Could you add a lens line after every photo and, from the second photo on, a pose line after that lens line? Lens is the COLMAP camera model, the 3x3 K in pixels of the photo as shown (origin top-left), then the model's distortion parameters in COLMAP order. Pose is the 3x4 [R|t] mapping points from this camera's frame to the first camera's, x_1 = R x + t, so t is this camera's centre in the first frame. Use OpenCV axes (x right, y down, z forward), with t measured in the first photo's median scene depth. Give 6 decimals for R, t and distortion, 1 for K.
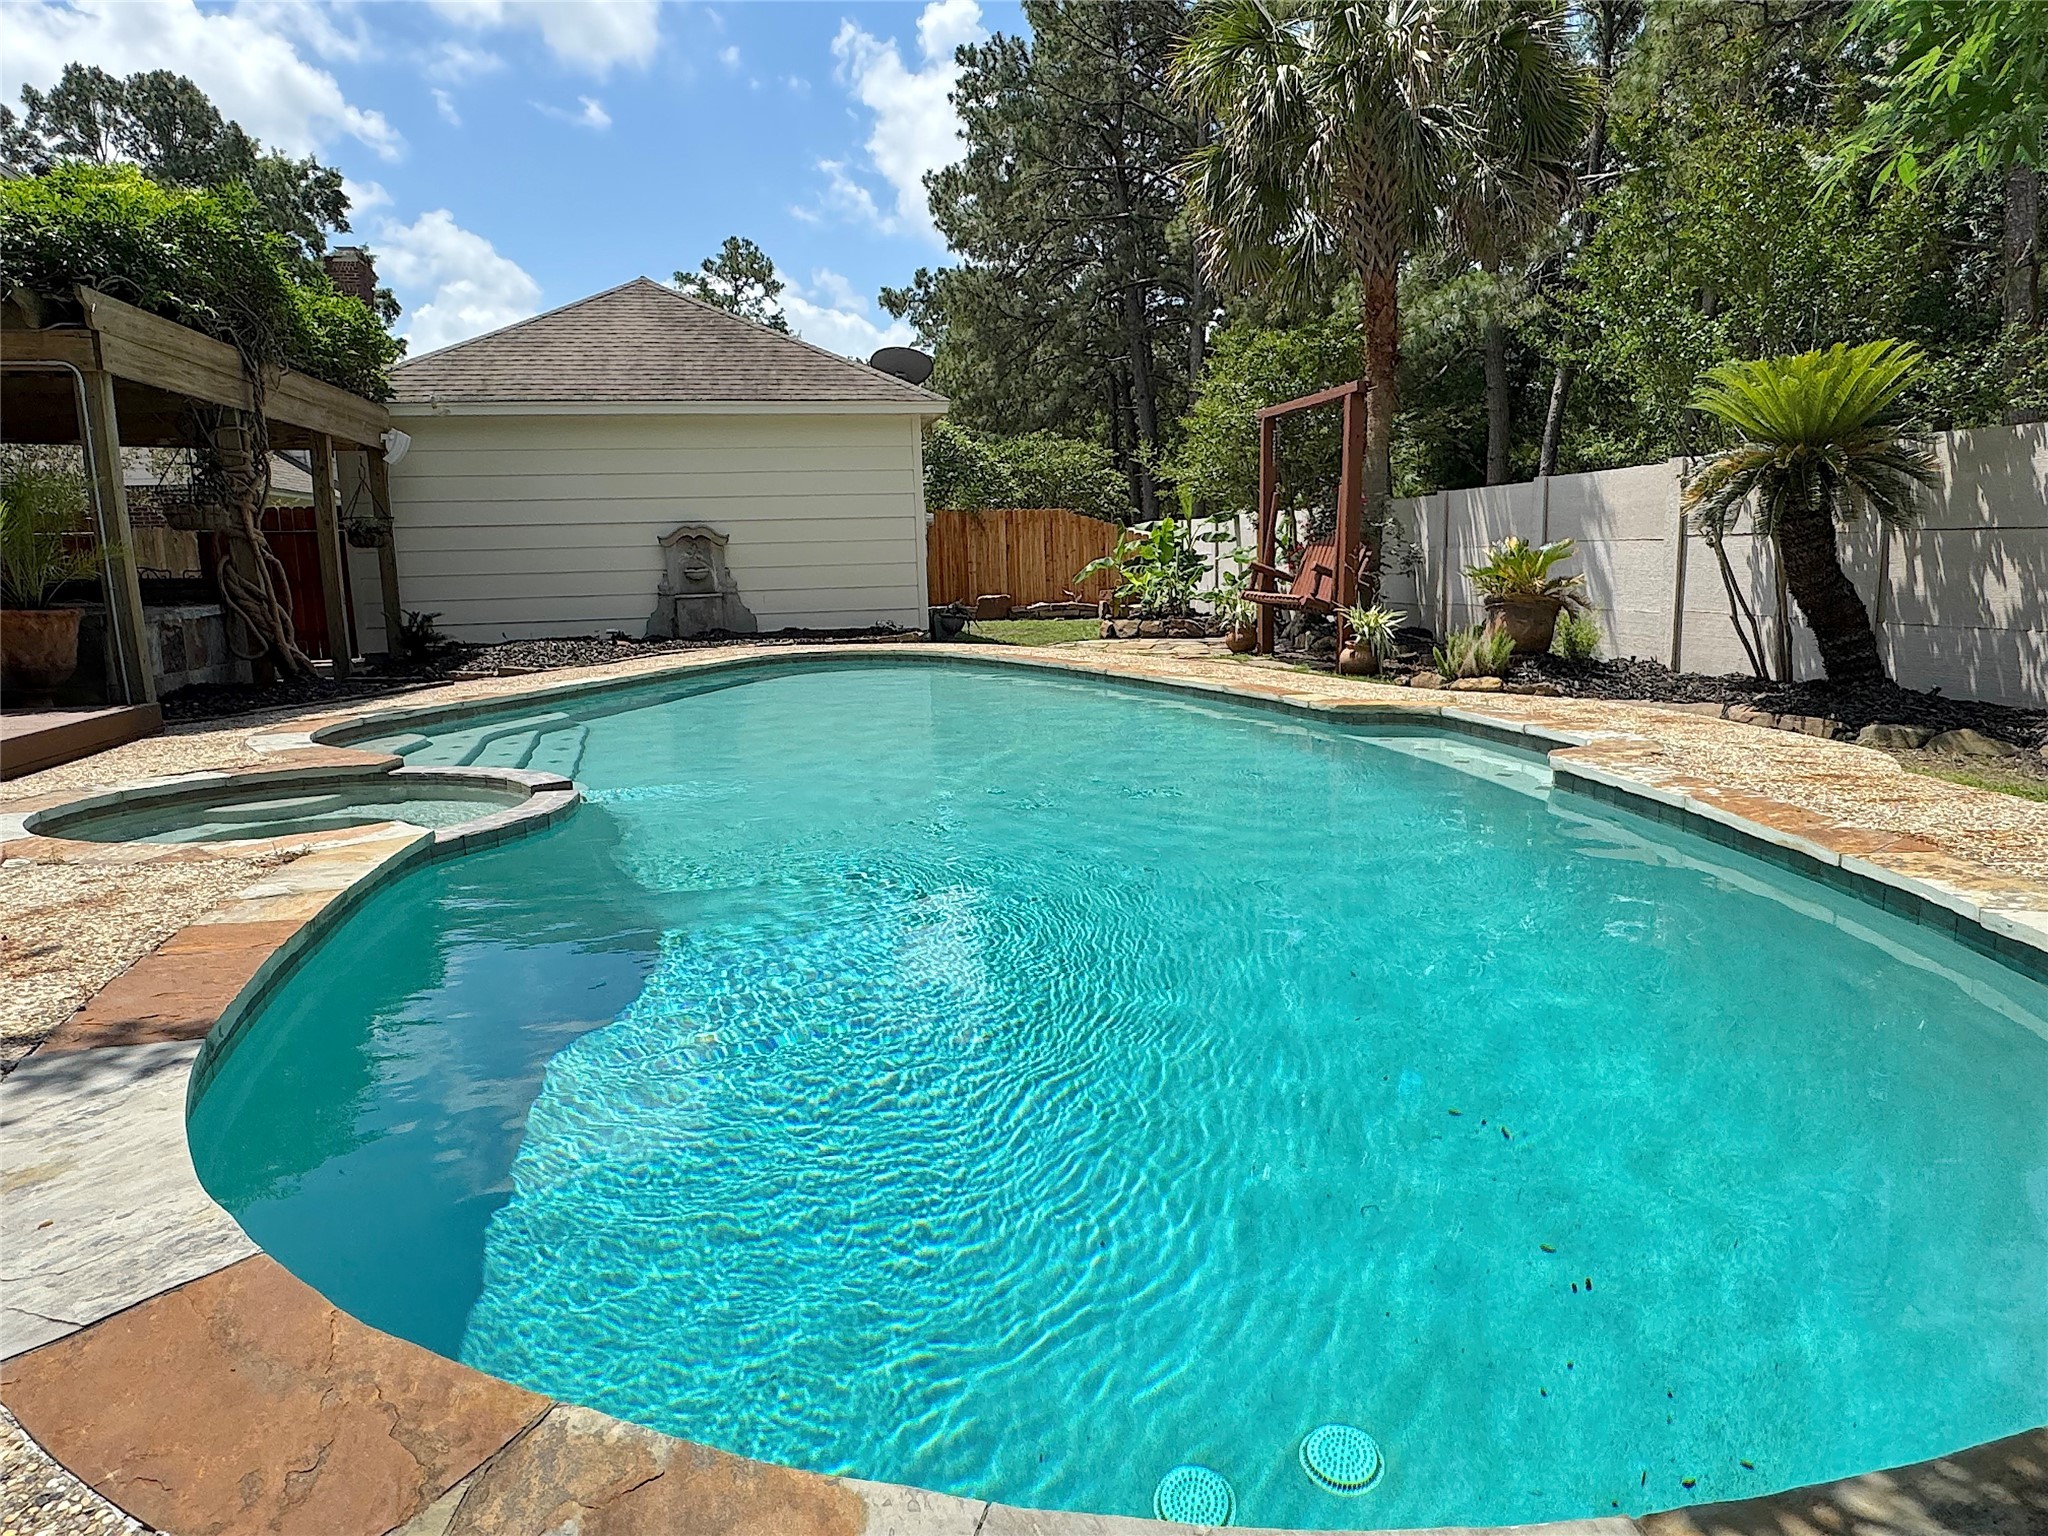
lens RADIAL K [[1326.8, 0, 1024.0], [0, 1326.8, 768.0], [0, 0, 1]] dist [-0.001884, -0.000556]
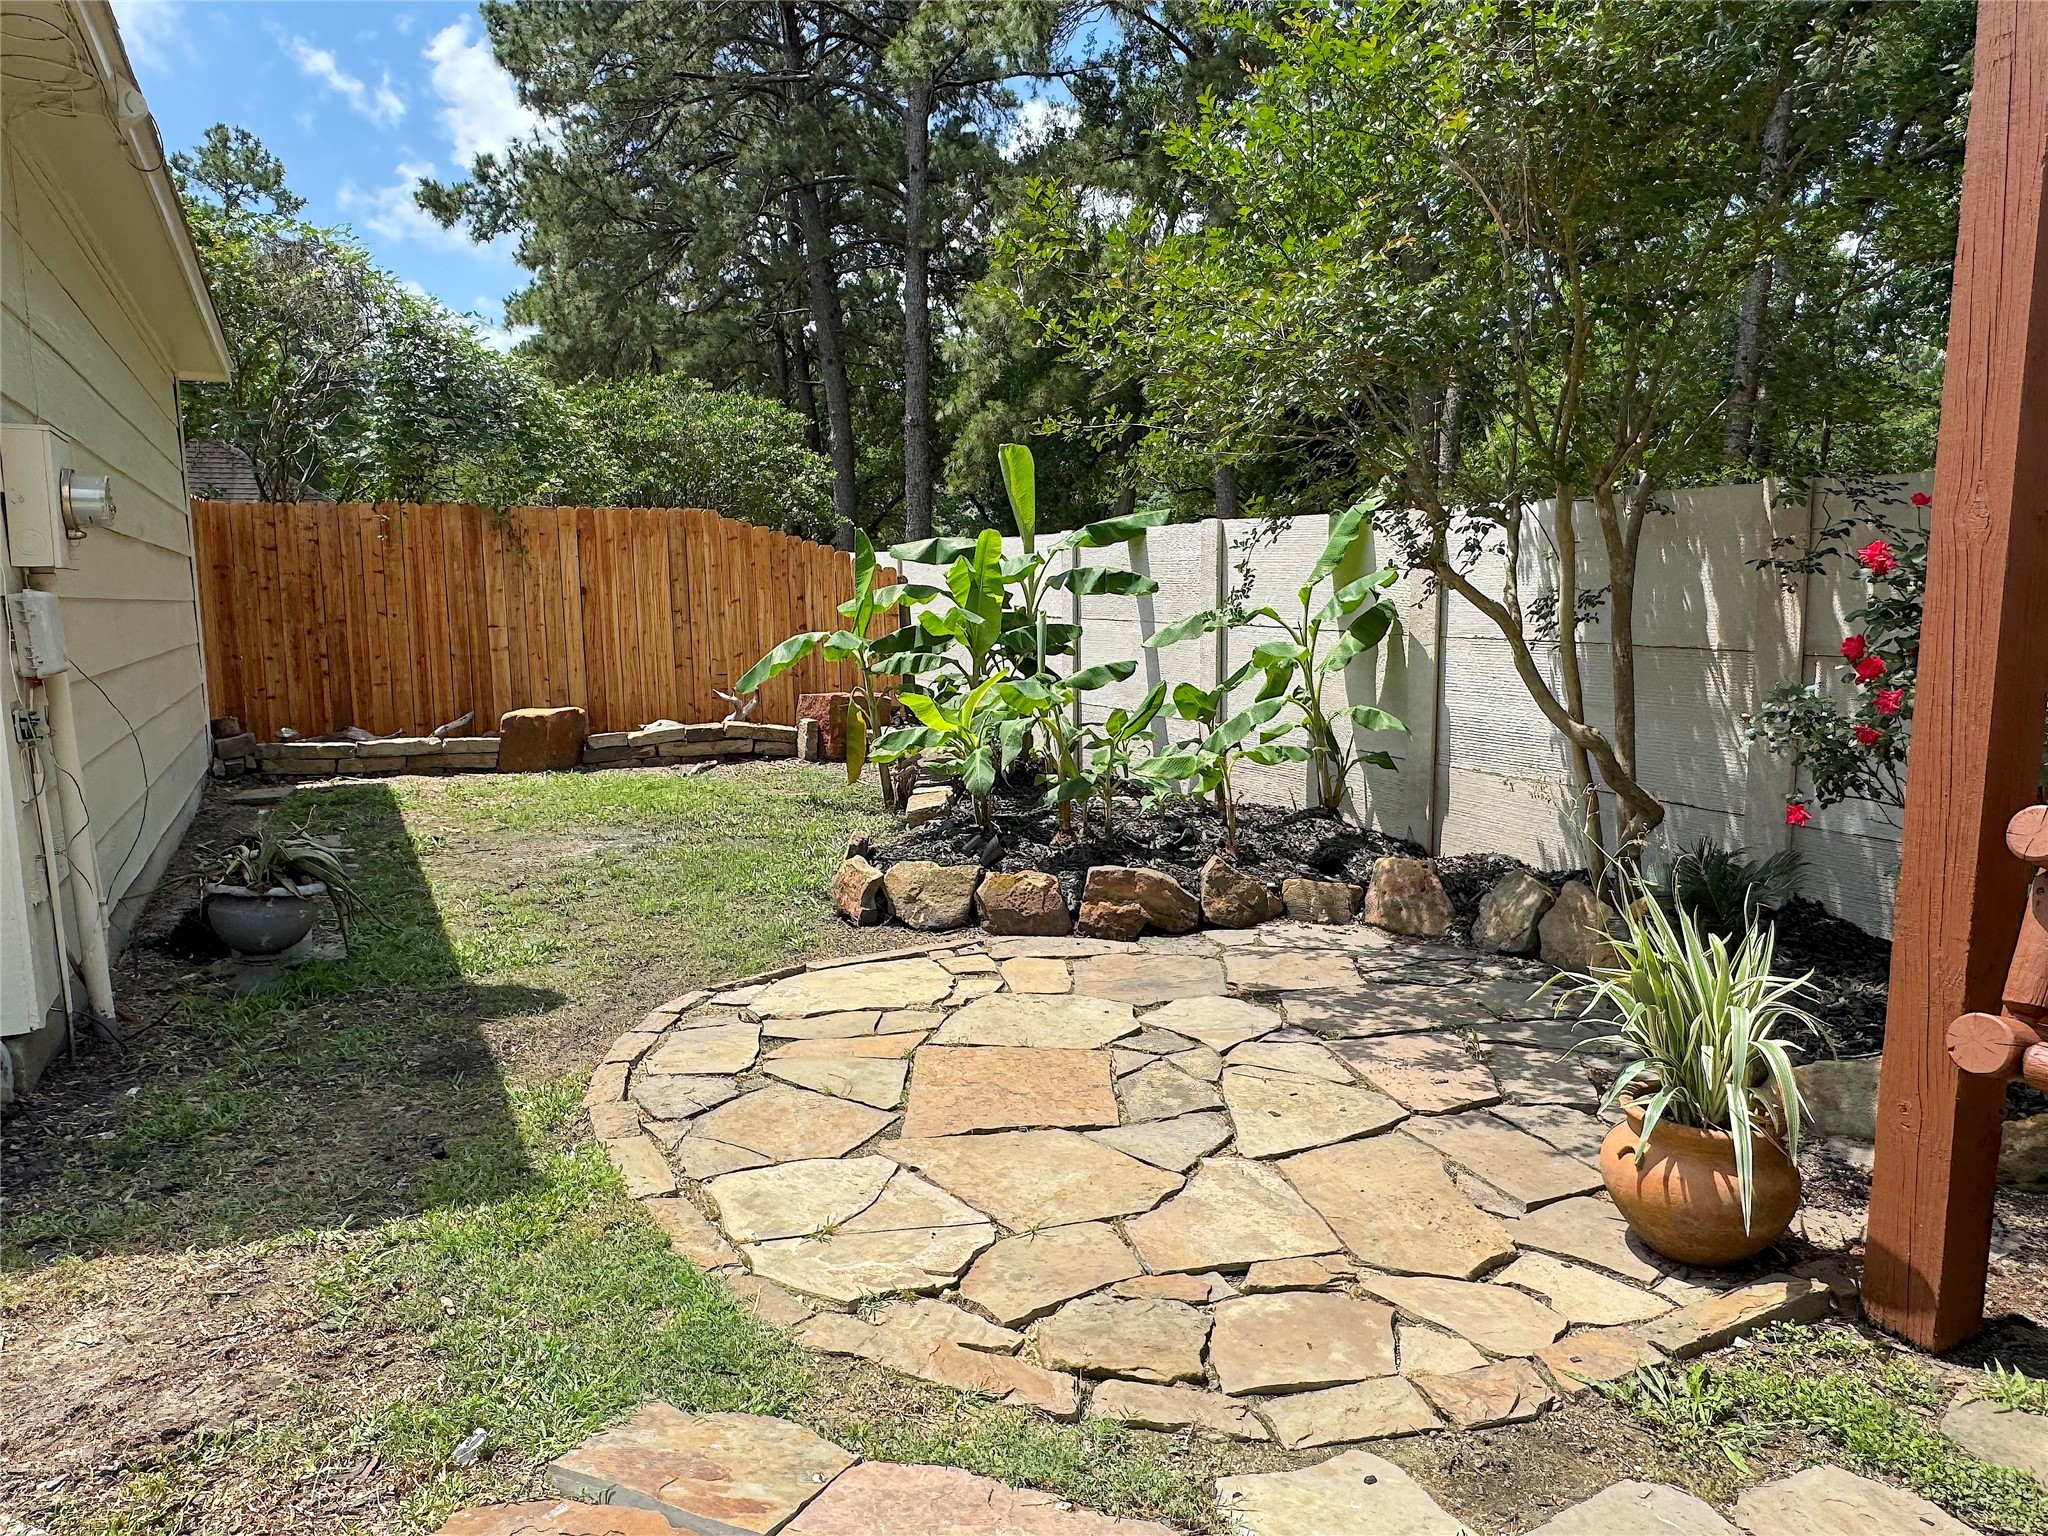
lens RADIAL K [[1367.2, 0, 1024.0], [0, 1367.2, 768.0], [0, 0, 1]] dist [0.058144, 0.000000]
pose [[0.970342, -0.024605, 0.240481, 0.016904], [0.029867, 0.999387, -0.018259, -0.087987], [-0.239884, 0.024900, 0.970482, 0.481960]]
